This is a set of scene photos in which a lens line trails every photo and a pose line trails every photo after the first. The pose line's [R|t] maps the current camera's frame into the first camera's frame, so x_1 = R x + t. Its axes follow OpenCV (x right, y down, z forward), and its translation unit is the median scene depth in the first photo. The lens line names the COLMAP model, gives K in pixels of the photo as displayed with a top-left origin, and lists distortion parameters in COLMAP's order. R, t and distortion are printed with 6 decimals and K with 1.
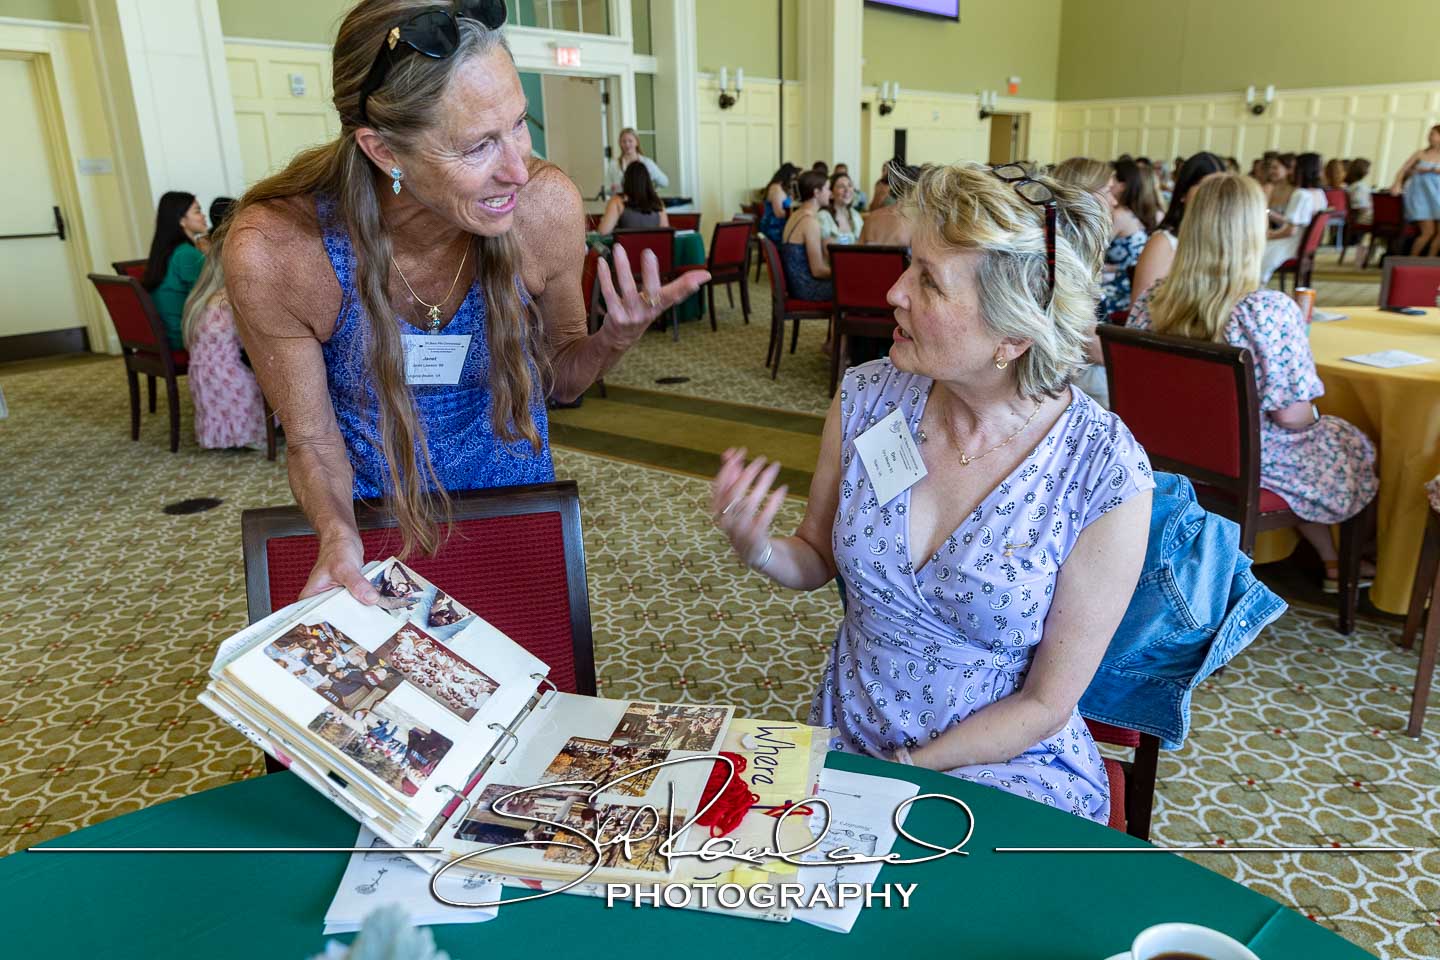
lens RADIAL K [[1036.4, 0, 720.0], [0, 1036.4, 480.0], [0, 0, 1]] dist [0.001208, -0.004550]
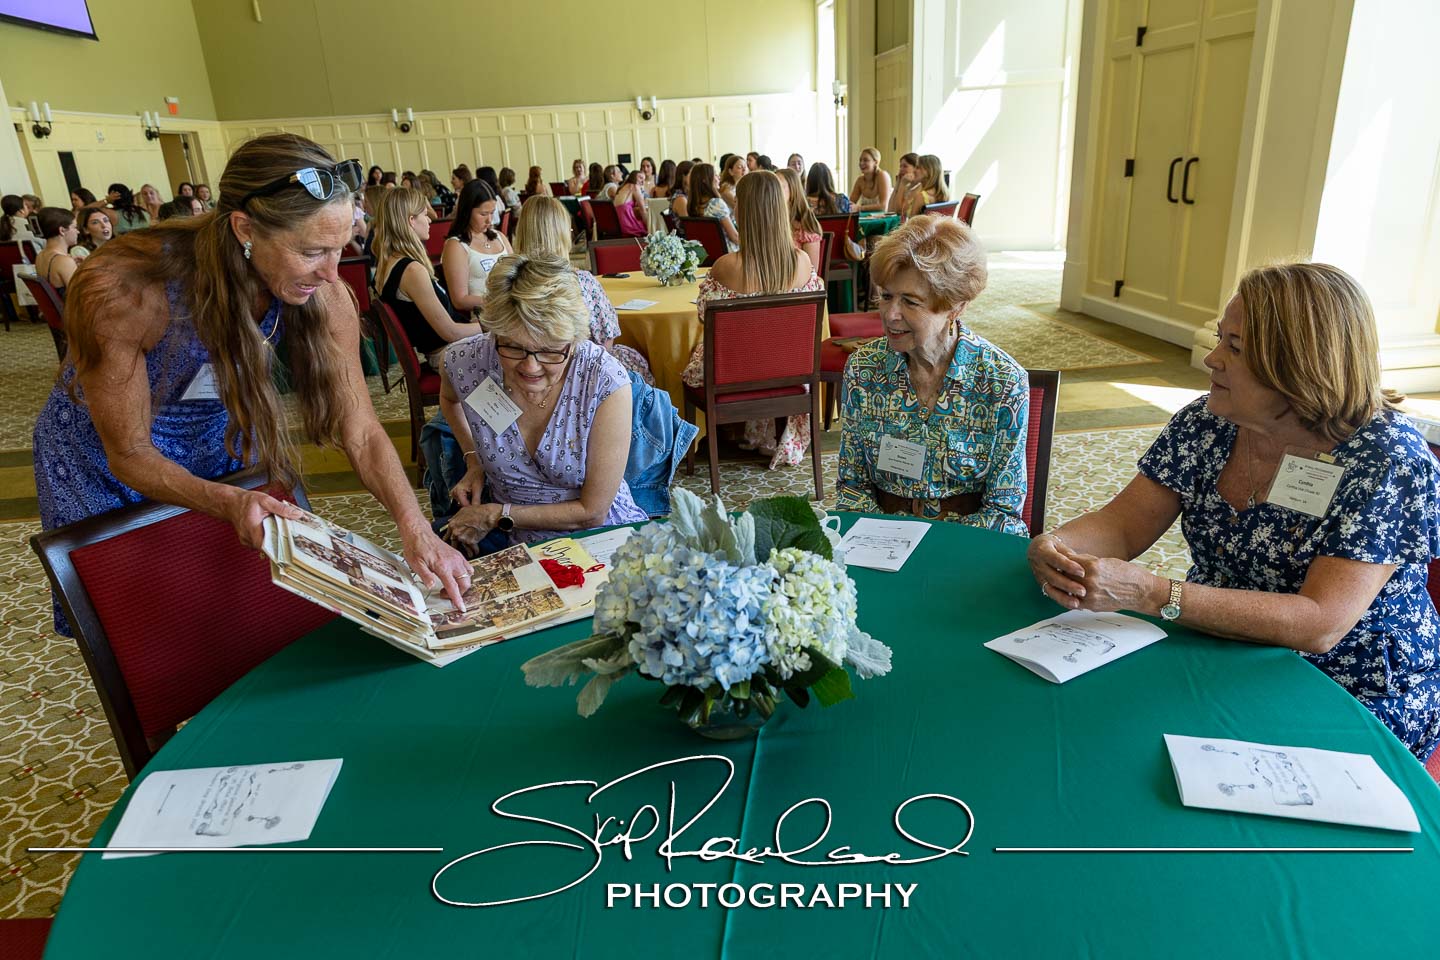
lens RADIAL K [[941.8, 0, 720.0], [0, 941.8, 480.0], [0, 0, 1]] dist [0.010235, -0.003550]
pose [[0.714952, -0.250498, 0.652759, -0.292067], [0.239935, 0.964823, 0.107458, 0.019256], [-0.656715, 0.079792, 0.749905, -0.158428]]
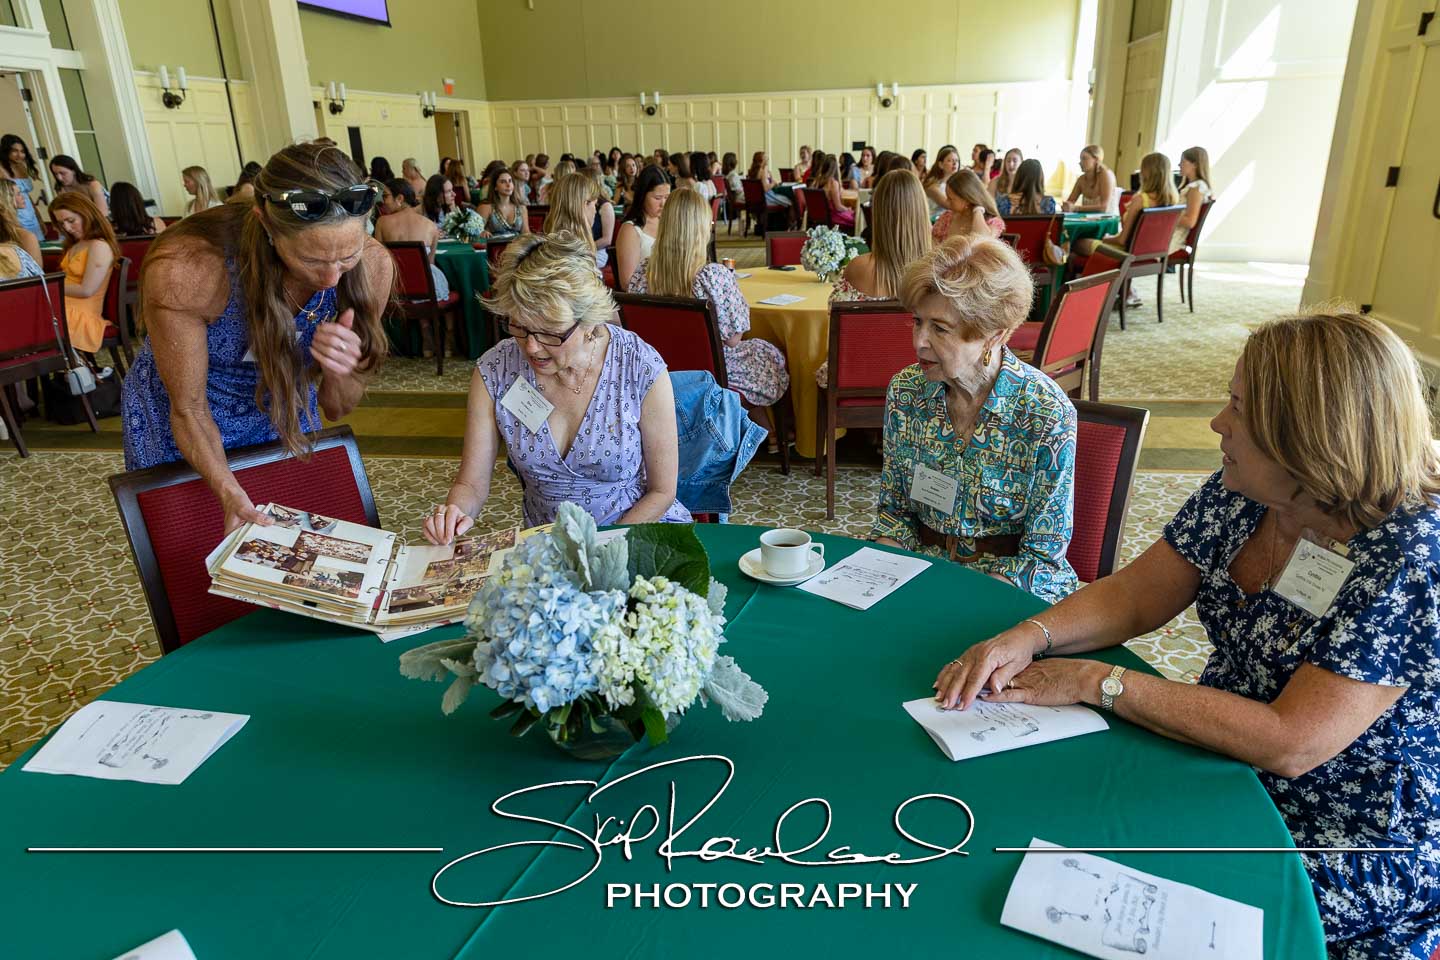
lens RADIAL K [[946.2, 0, 720.0], [0, 946.2, 480.0], [0, 0, 1]] dist [-0.009775, 0.025077]
pose [[0.863809, -0.173676, 0.472938, -0.176432], [0.156588, 0.984764, 0.075628, 0.031341], [-0.478867, 0.008728, 0.877844, -0.232191]]
